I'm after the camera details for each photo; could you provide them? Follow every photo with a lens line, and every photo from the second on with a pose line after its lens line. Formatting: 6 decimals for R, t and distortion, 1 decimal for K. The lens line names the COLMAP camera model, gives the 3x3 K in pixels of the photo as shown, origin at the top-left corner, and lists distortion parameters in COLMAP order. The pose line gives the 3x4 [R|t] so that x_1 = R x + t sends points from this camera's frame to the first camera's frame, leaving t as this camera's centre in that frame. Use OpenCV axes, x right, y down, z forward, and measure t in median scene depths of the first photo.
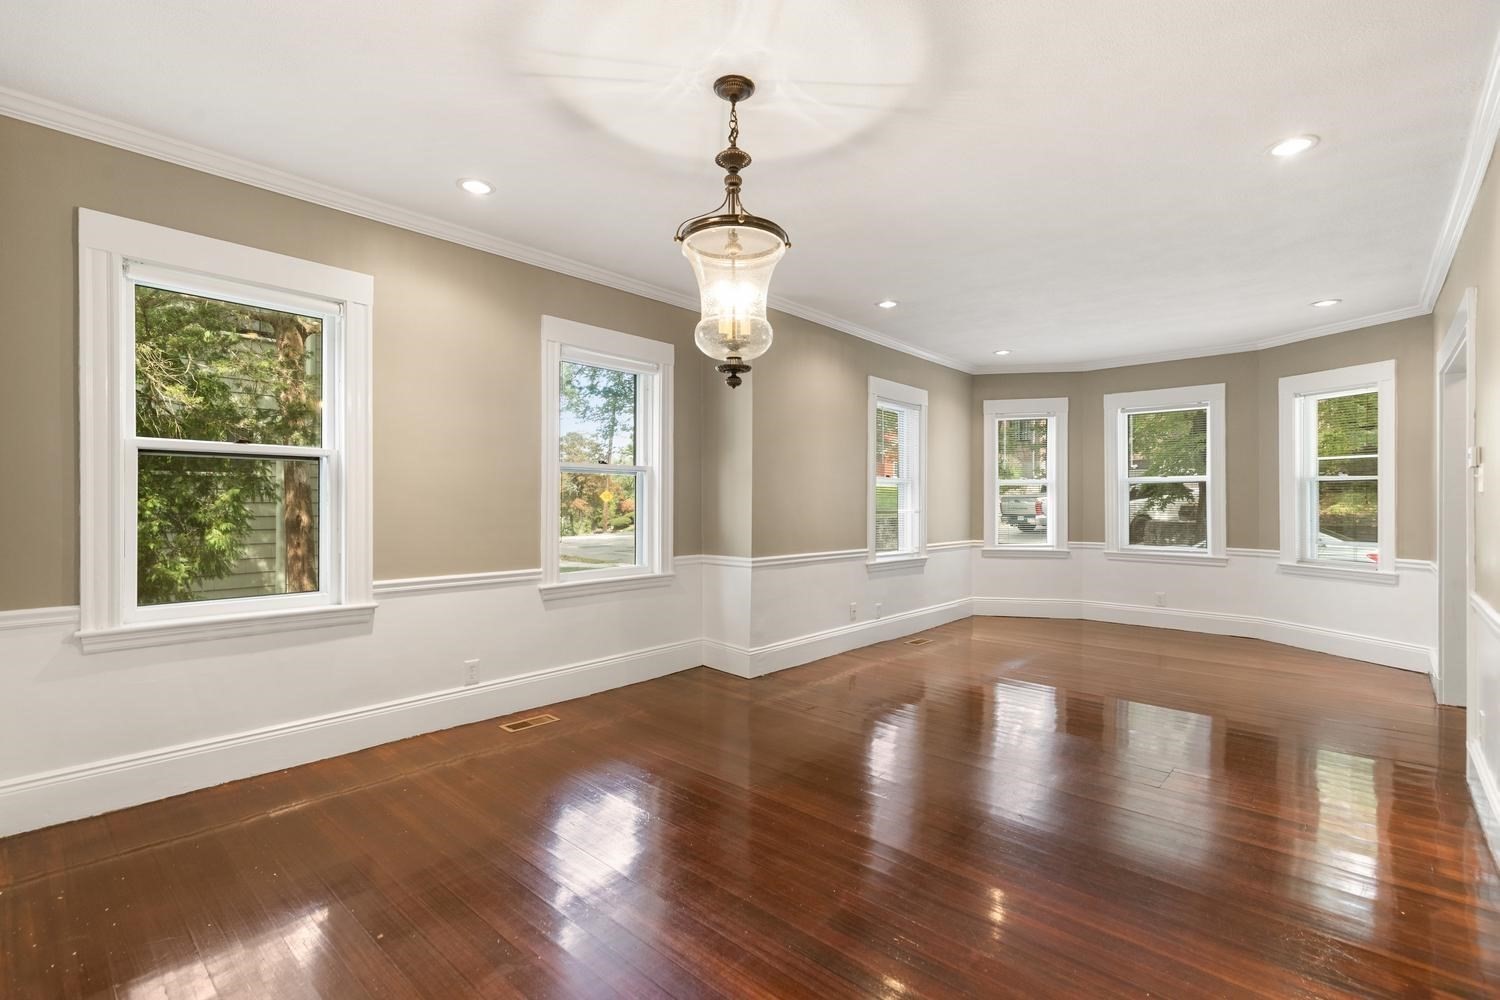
lens RADIAL K [[687.1, 0, 752.1], [0, 687.1, 501.2], [0, 0, 1]] dist [0.012099, 0.001253]
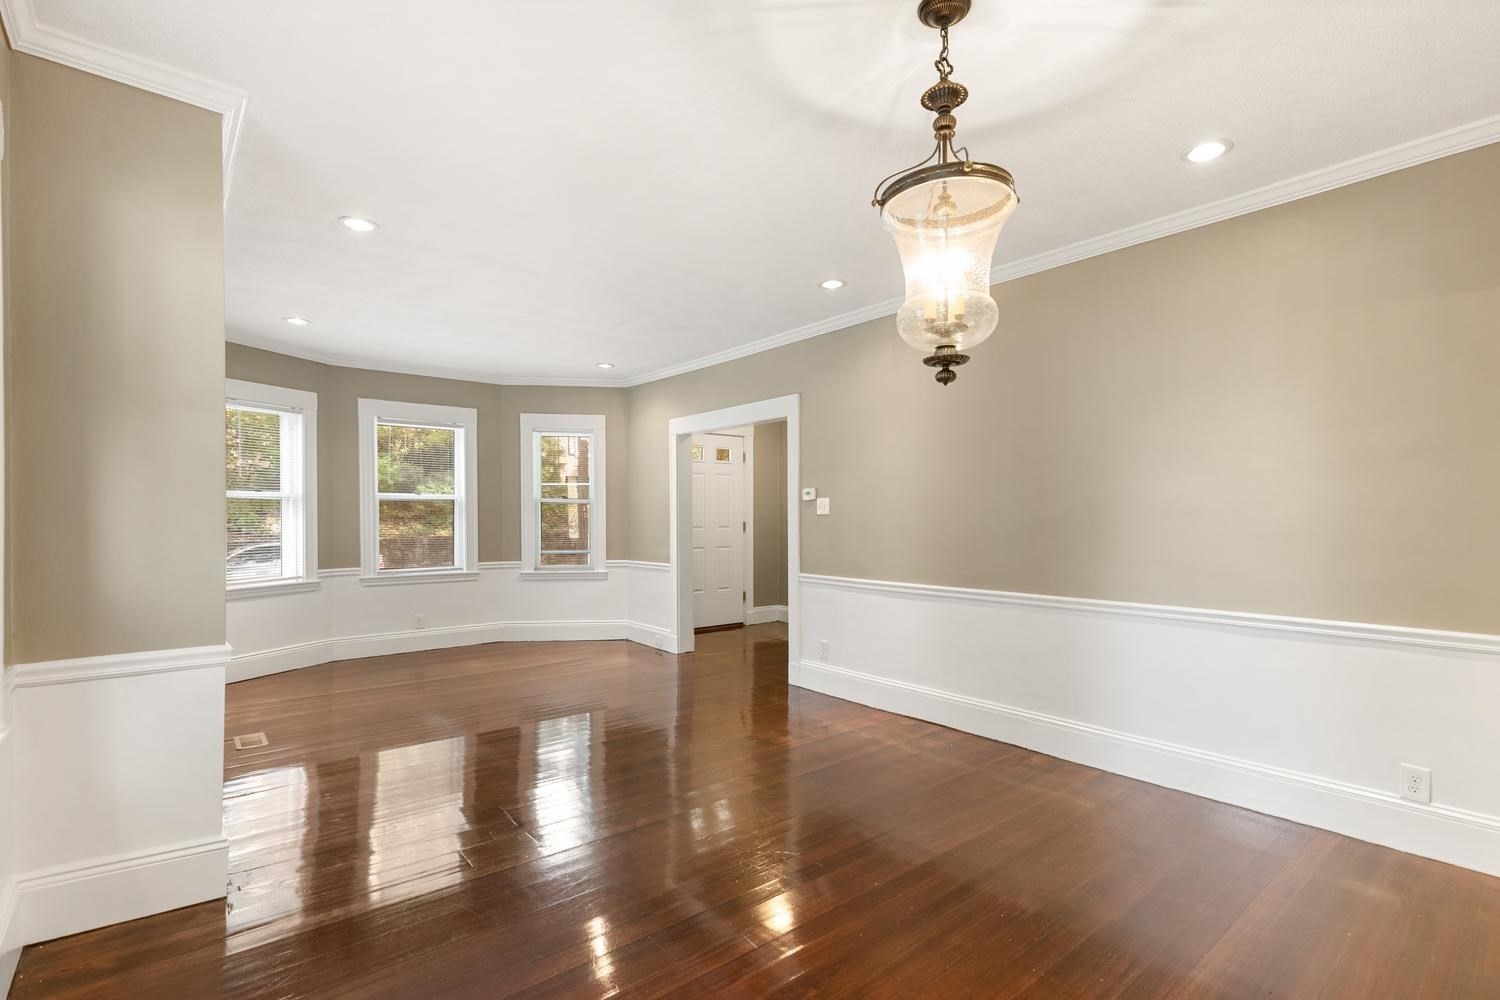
lens RADIAL K [[687.1, 0, 738.2], [0, 687.1, 514.2], [0, 0, 1]] dist [0.012099, 0.001253]
pose [[0.170478, -0.001077, 0.985361, -0.300736], [0.004534, 0.999990, 0.000309, -0.006426], [-0.985351, 0.004415, 0.170482, 0.416979]]
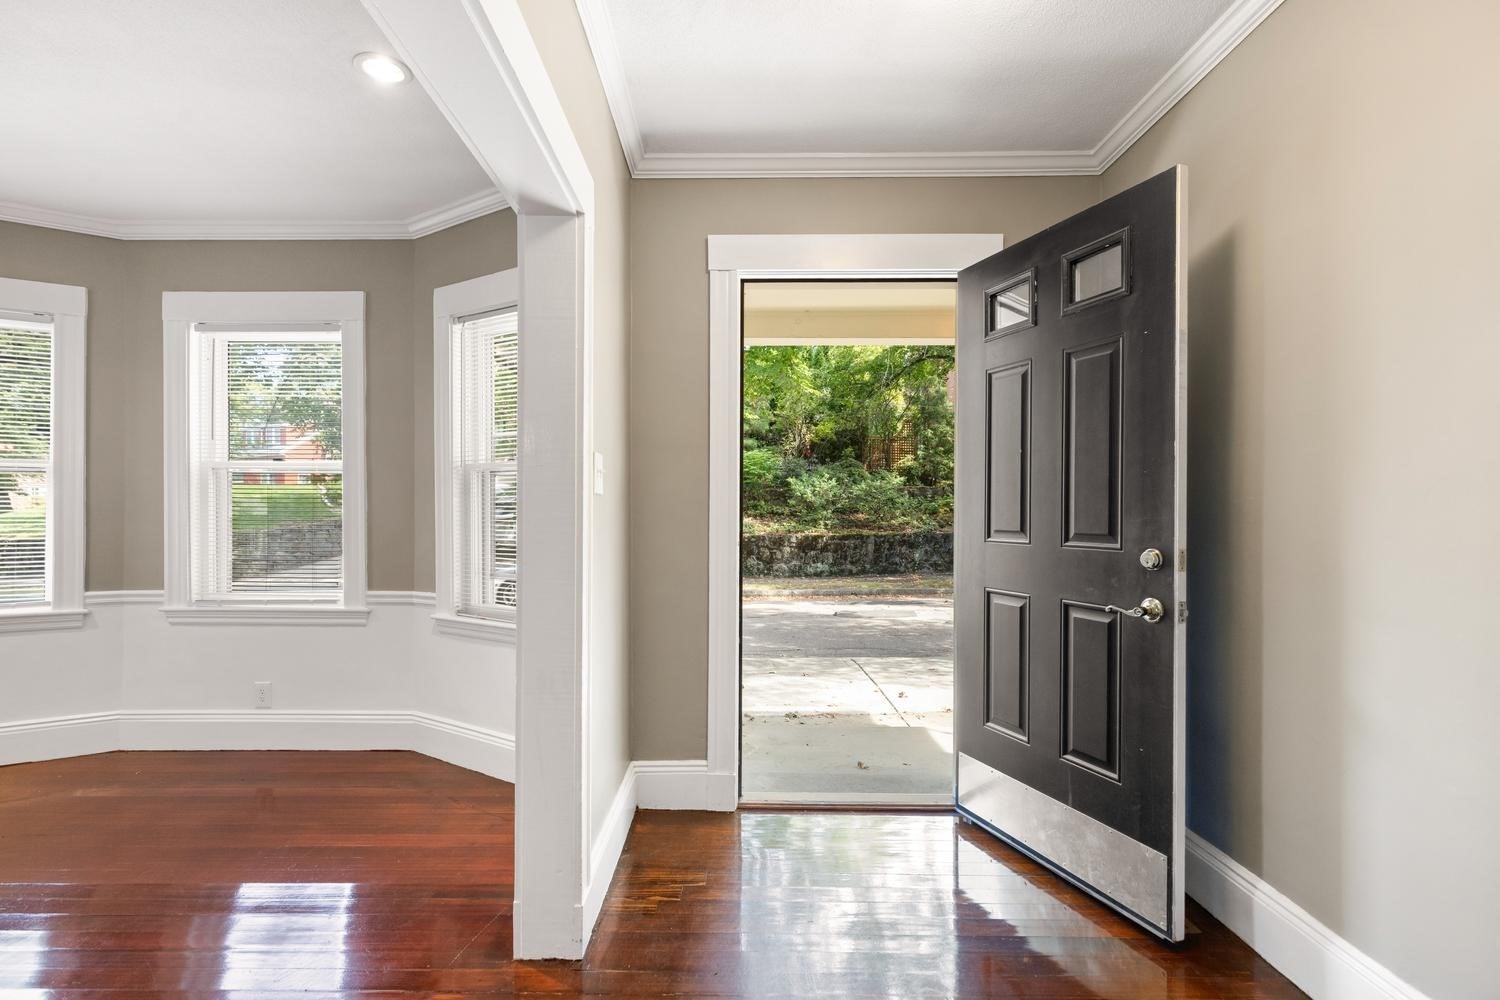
lens RADIAL K [[687.1, 0, 738.2], [0, 687.1, 513.3], [0, 0, 1]] dist [0.012099, 0.001253]
pose [[0.745116, 0.001203, 0.666934, 0.538139], [-0.000097, 0.999999, -0.001695, 0.006173], [-0.666935, 0.001198, 0.745115, 0.389865]]
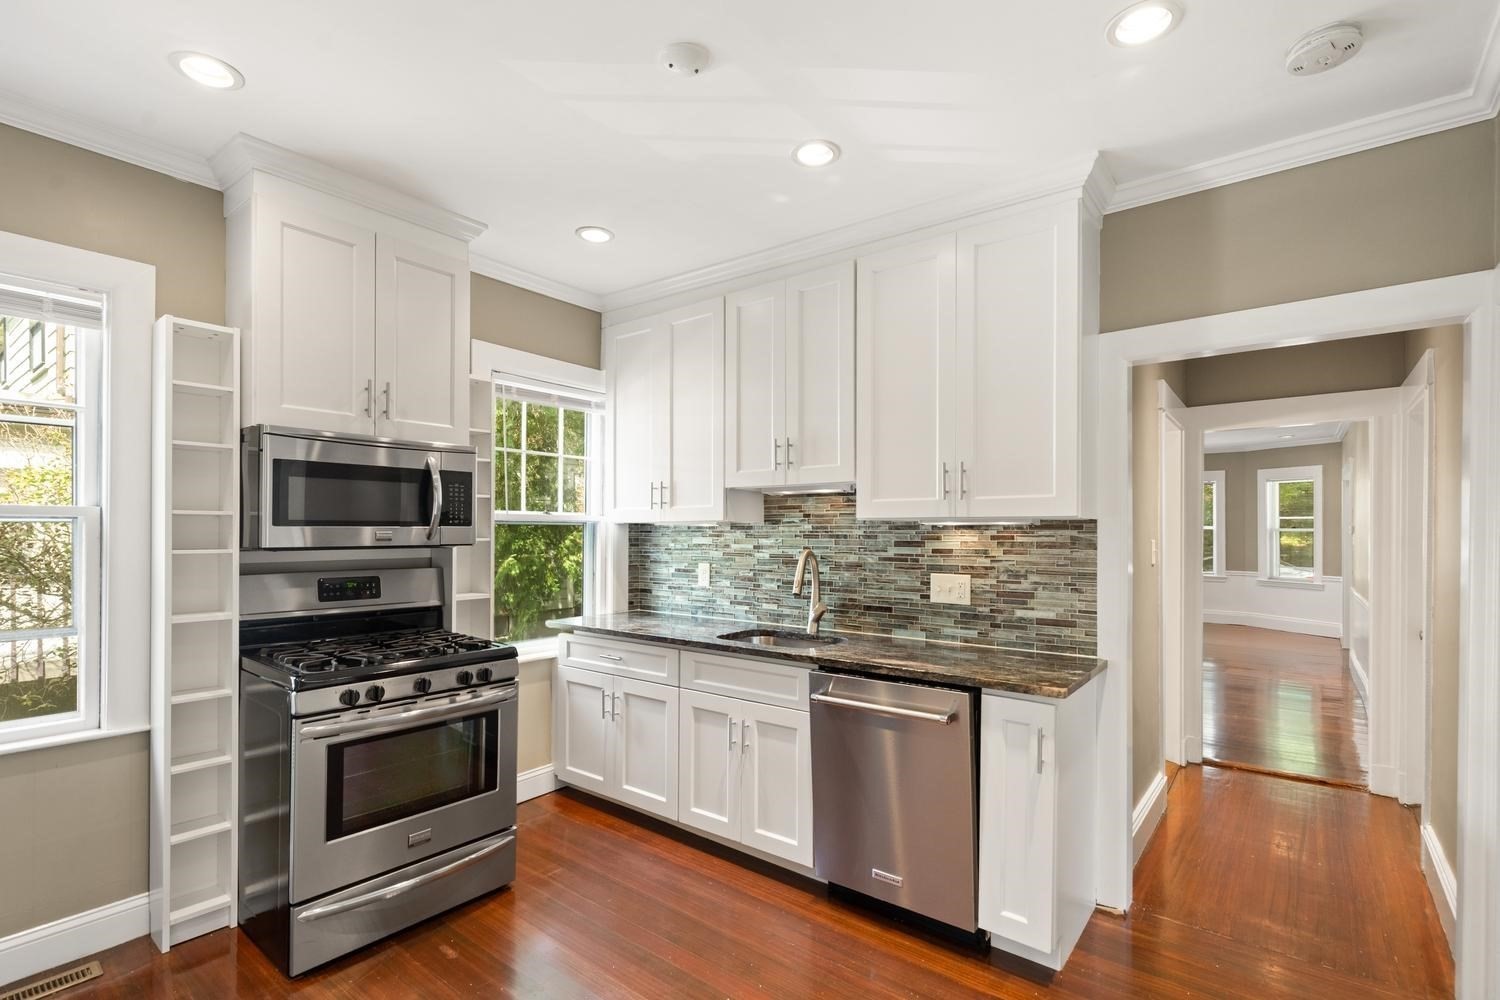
lens RADIAL K [[687.1, 0, 761.9], [0, 687.1, 527.4], [0, 0, 1]] dist [0.012099, 0.001253]
pose [[0.998014, 0.002249, 0.062947, -0.515494], [-0.002216, 0.999997, -0.000591, -0.032029], [-0.062948, 0.000450, 0.998017, -0.566623]]
